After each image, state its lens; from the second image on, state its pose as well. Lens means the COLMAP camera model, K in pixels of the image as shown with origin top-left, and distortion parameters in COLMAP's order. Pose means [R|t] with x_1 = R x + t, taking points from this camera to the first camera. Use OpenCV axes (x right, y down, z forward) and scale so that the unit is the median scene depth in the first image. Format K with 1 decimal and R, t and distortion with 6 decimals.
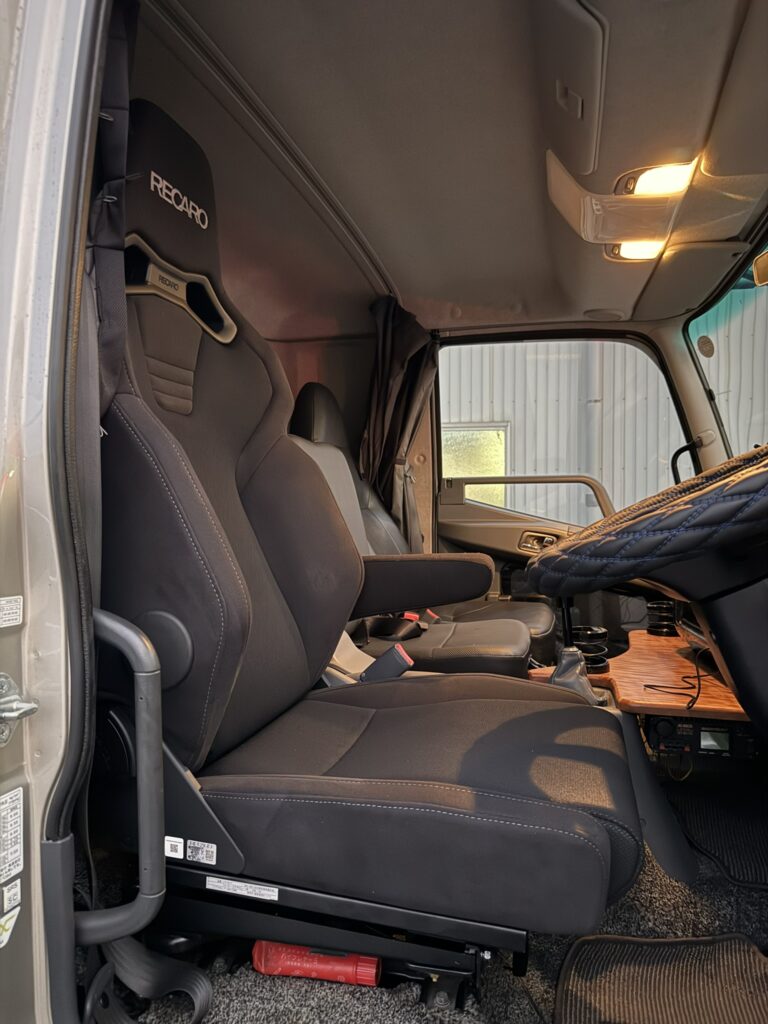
lens RADIAL K [[724.2, 0, 382.4], [0, 724.2, 531.5], [0, 0, 1]] dist [0.069777, -0.058423]
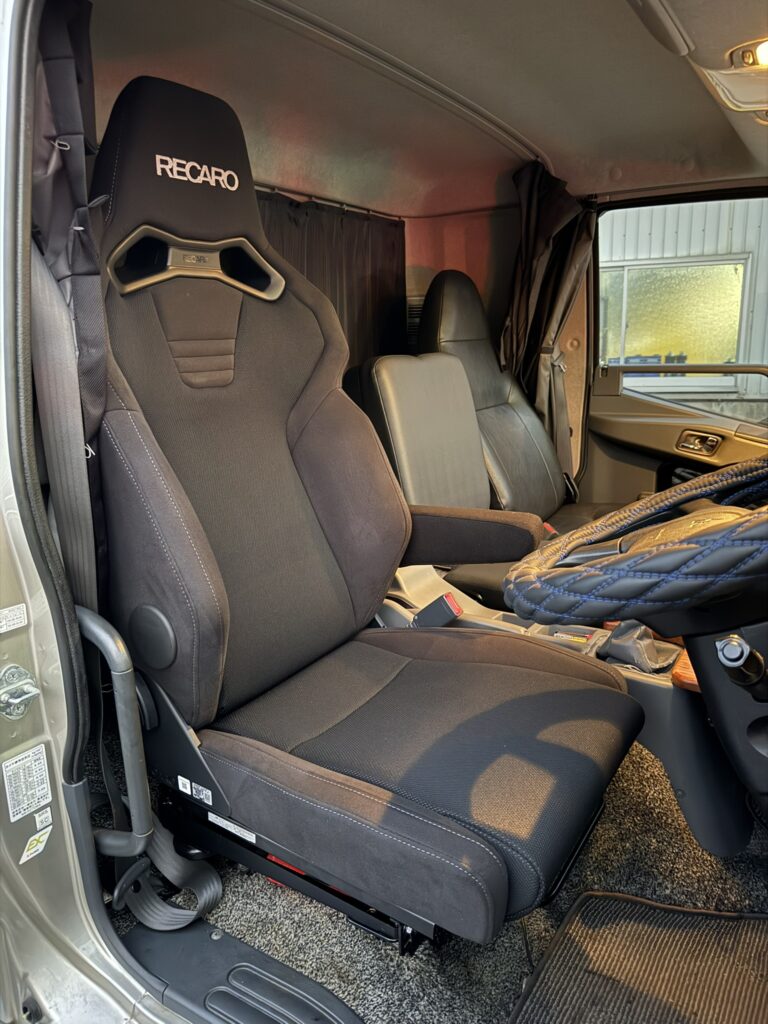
lens RADIAL K [[724.2, 0, 382.4], [0, 724.2, 531.5], [0, 0, 1]] dist [0.069777, -0.058423]
pose [[0.950525, 0.064155, -0.303951, 0.280804], [0.006915, 0.973831, 0.227169, -0.192373], [0.310570, -0.218032, 0.925207, 0.050365]]
